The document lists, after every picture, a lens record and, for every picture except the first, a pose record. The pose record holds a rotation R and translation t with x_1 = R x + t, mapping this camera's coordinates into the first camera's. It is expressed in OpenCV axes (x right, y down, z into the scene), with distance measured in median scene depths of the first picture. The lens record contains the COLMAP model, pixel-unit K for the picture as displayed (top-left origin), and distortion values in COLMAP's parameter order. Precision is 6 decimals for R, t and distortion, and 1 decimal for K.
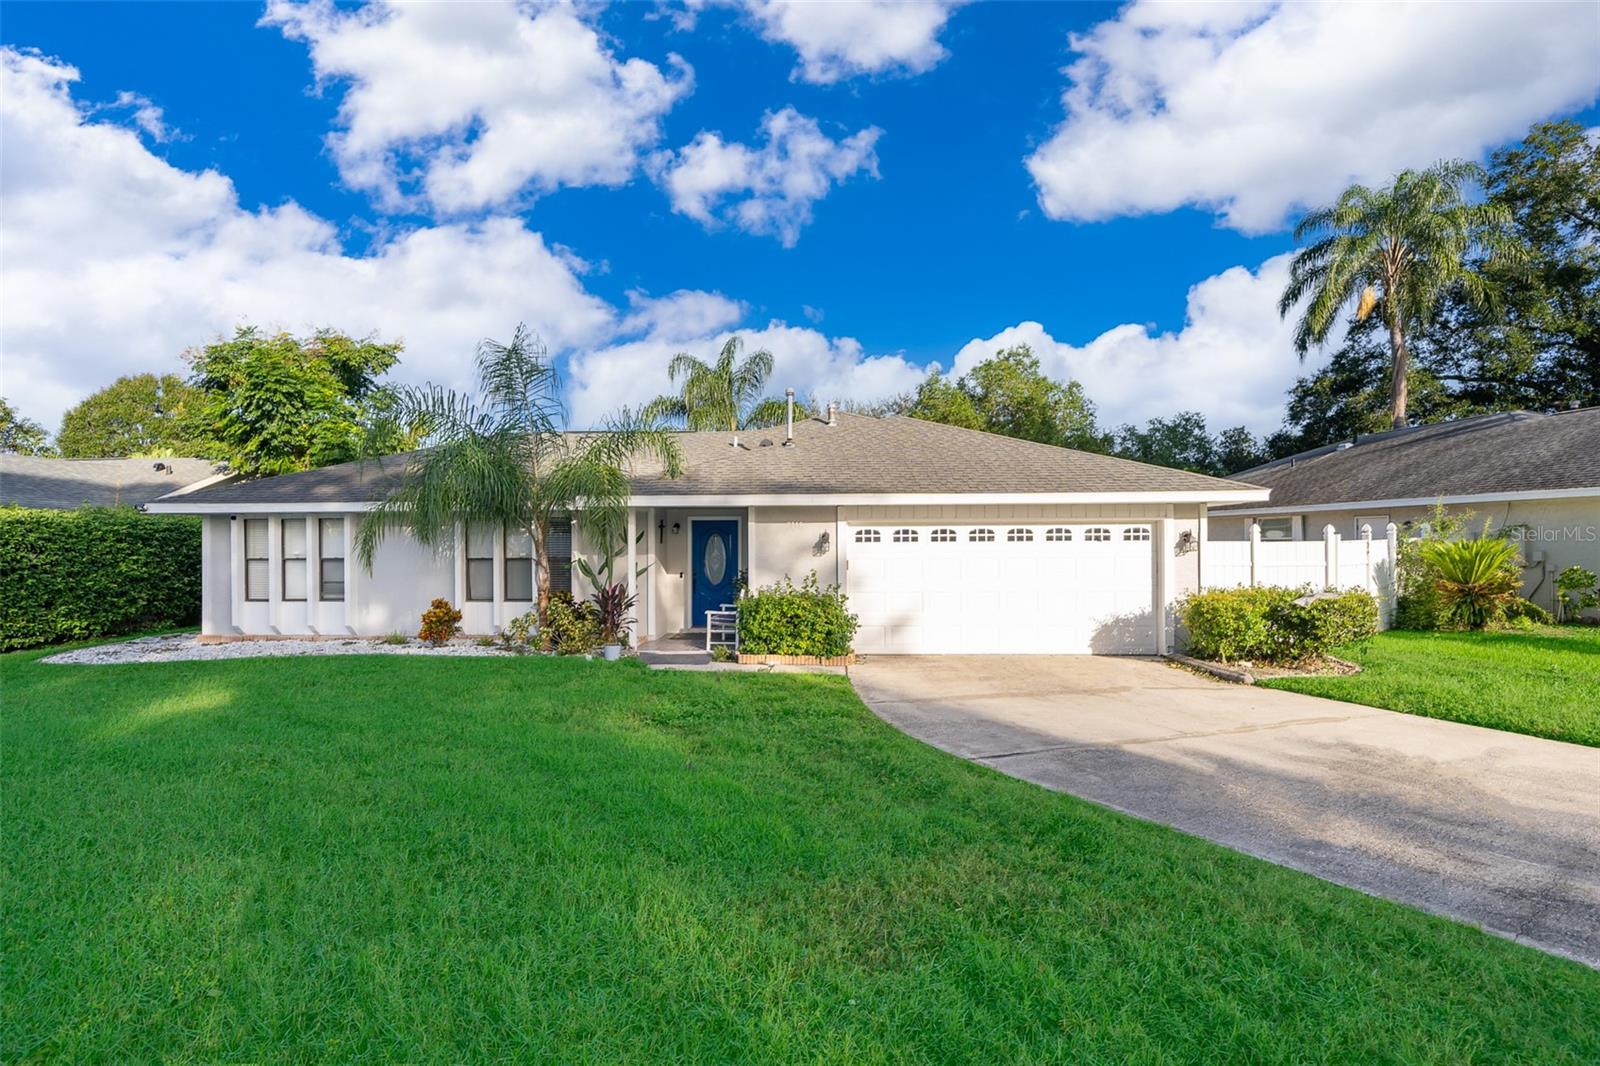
lens RADIAL K [[720.5, 0, 802.9], [0, 720.5, 544.0], [0, 0, 1]] dist [0.001287, 0.000031]
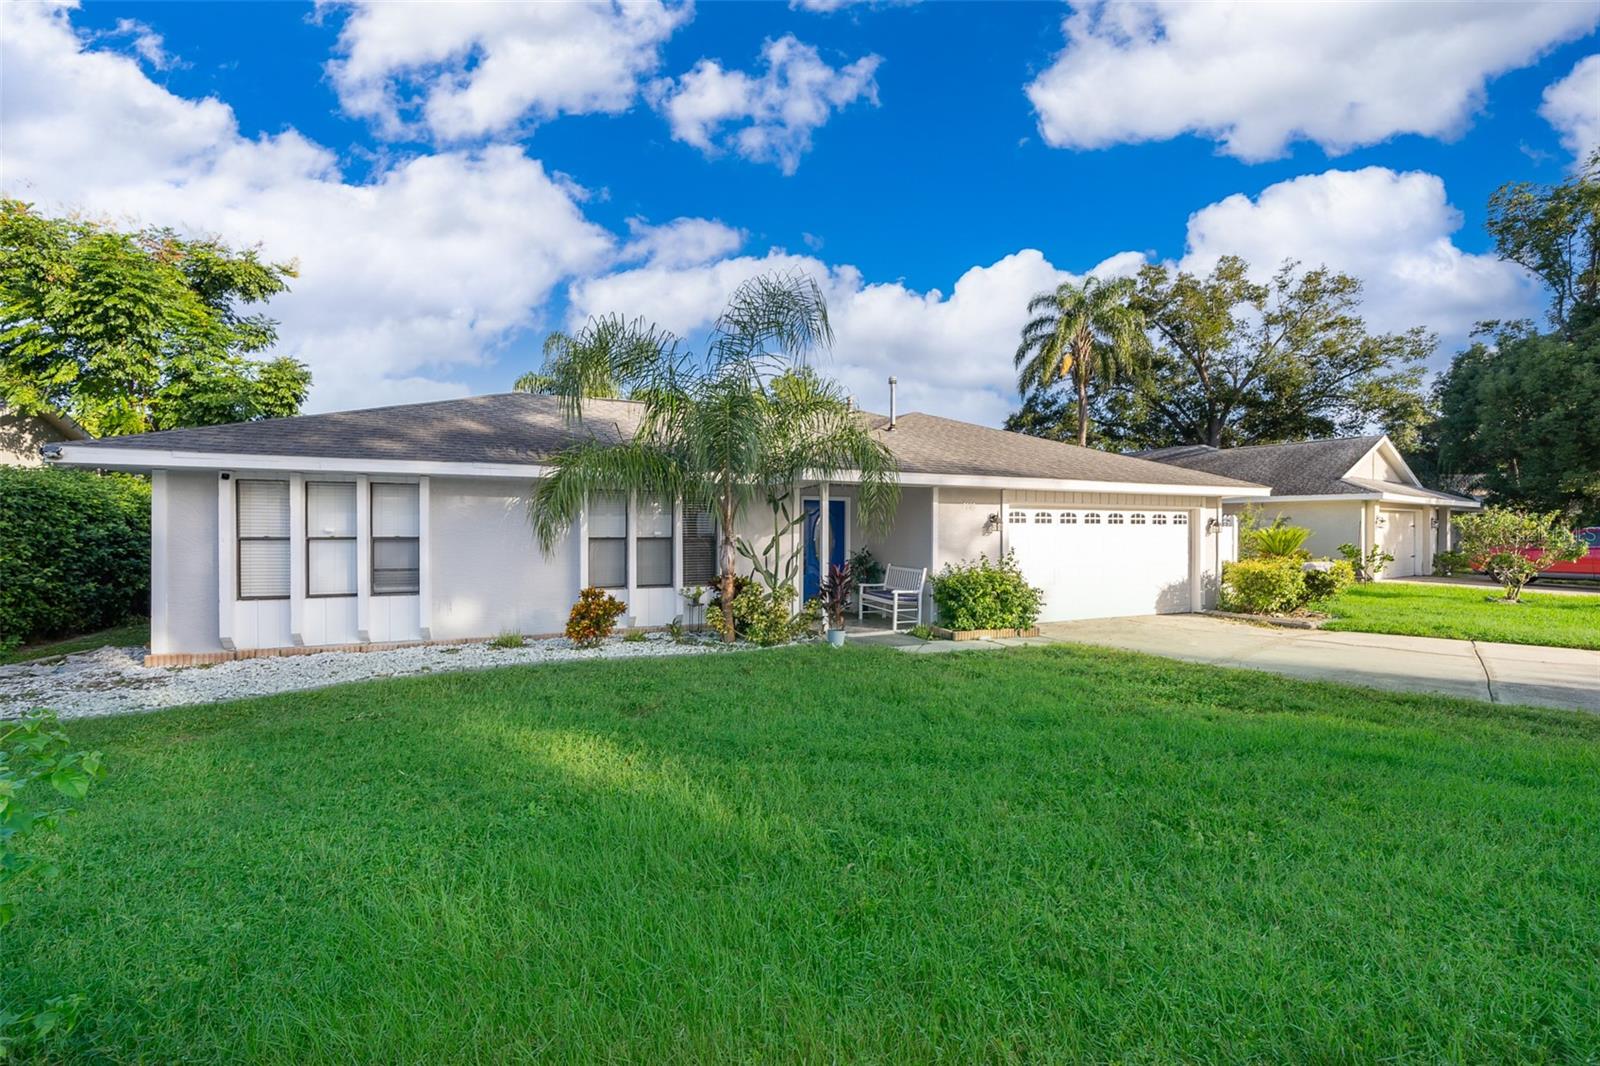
lens RADIAL K [[610.7, 0, 799.9], [0, 610.7, 535.9], [0, 0, 1]] dist [-0.008891, 0.001254]
pose [[0.906971, 0.002659, 0.421185, -0.584342], [-0.007058, 0.999936, 0.008886, 0.010785], [-0.421134, -0.011032, 0.906931, 0.286030]]
